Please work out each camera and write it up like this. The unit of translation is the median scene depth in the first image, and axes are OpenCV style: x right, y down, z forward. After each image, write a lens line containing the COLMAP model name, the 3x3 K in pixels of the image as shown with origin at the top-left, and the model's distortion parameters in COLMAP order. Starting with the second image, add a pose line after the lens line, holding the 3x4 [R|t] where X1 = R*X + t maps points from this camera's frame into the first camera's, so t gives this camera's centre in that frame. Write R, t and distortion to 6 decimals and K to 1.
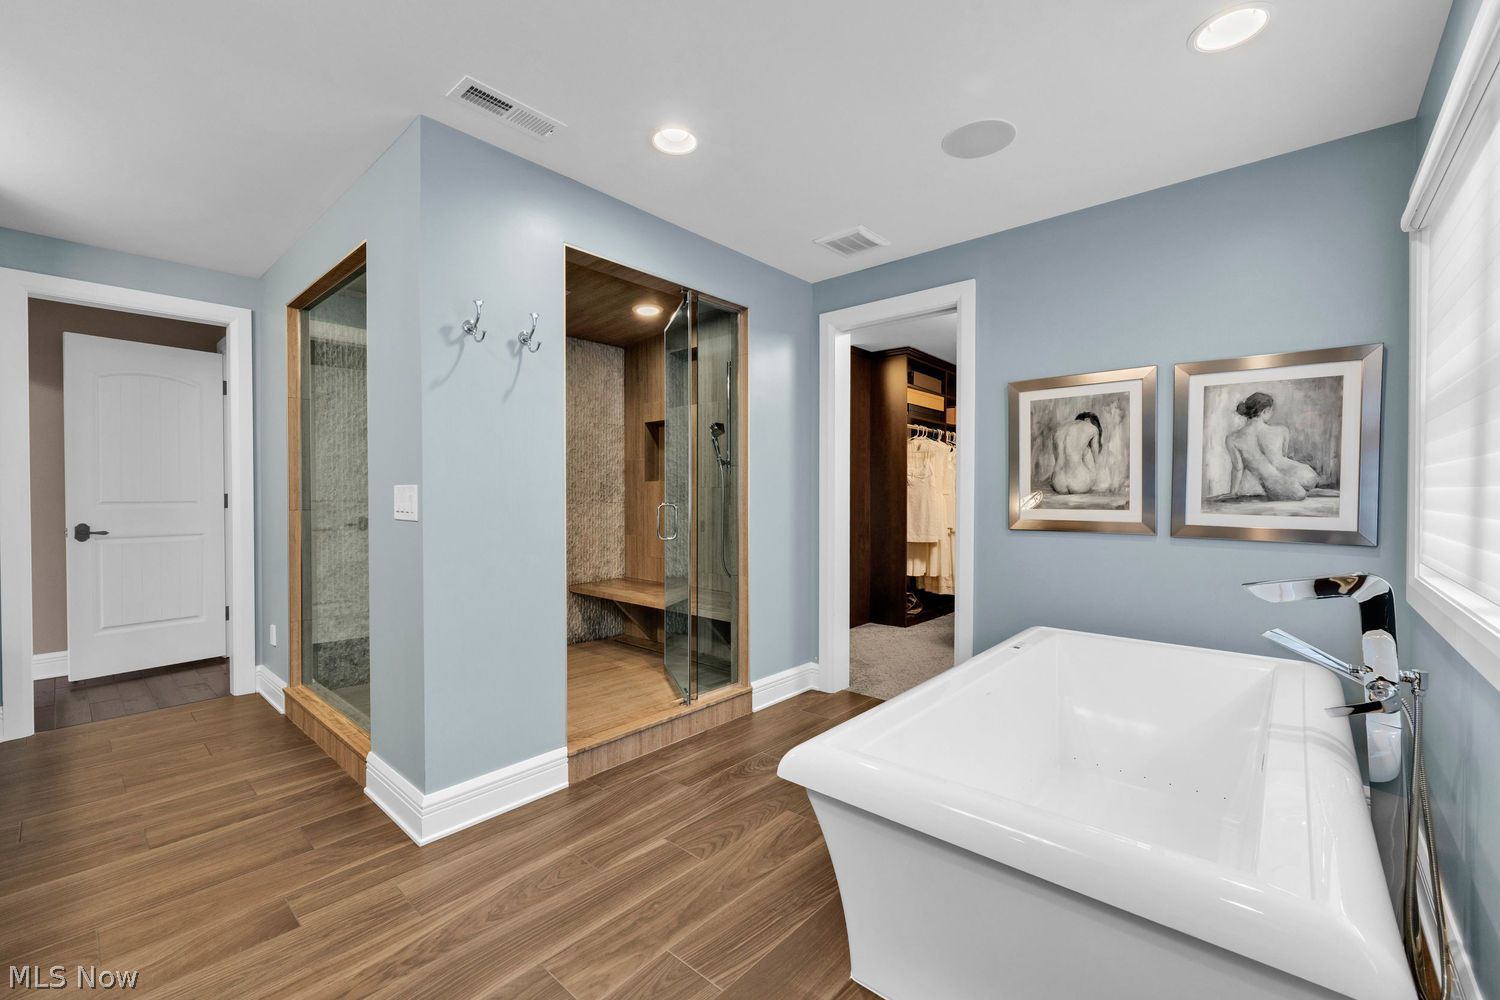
lens RADIAL K [[613.5, 0, 751.6], [0, 613.5, 497.4], [0, 0, 1]] dist [0.003382, -0.000142]
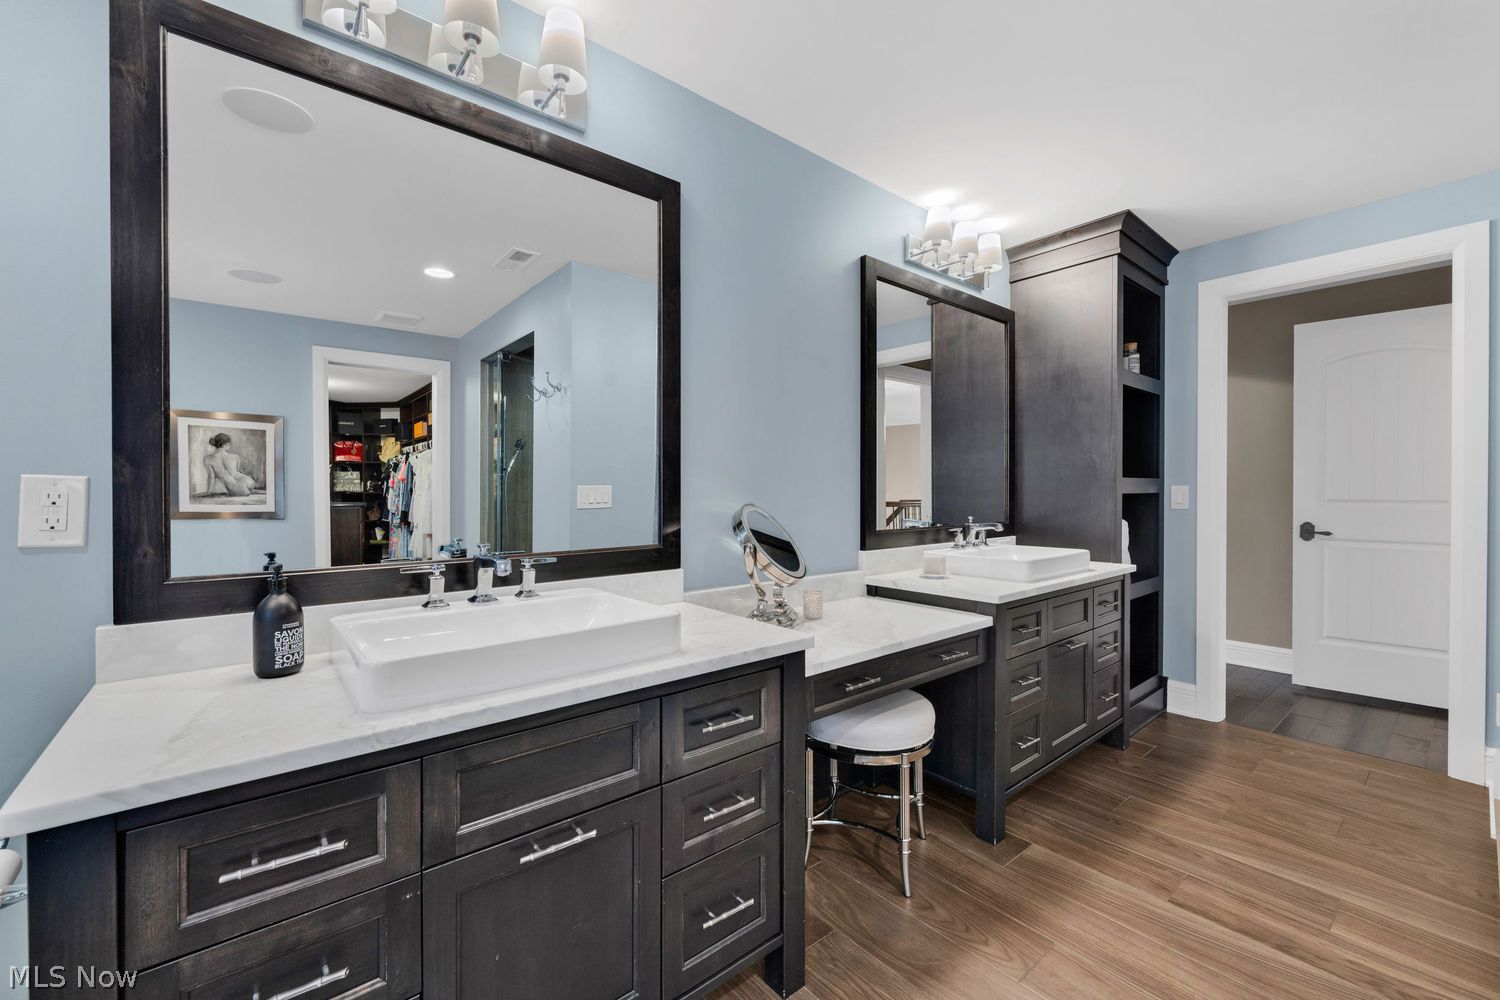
lens RADIAL K [[613.5, 0, 751.2], [0, 613.5, 487.6], [0, 0, 1]] dist [0.003382, -0.000142]
pose [[-0.145138, 0.005475, -0.989396, -0.023423], [-0.010300, 0.999922, 0.007044, -0.014134], [0.989358, 0.011213, -0.145071, 0.446198]]
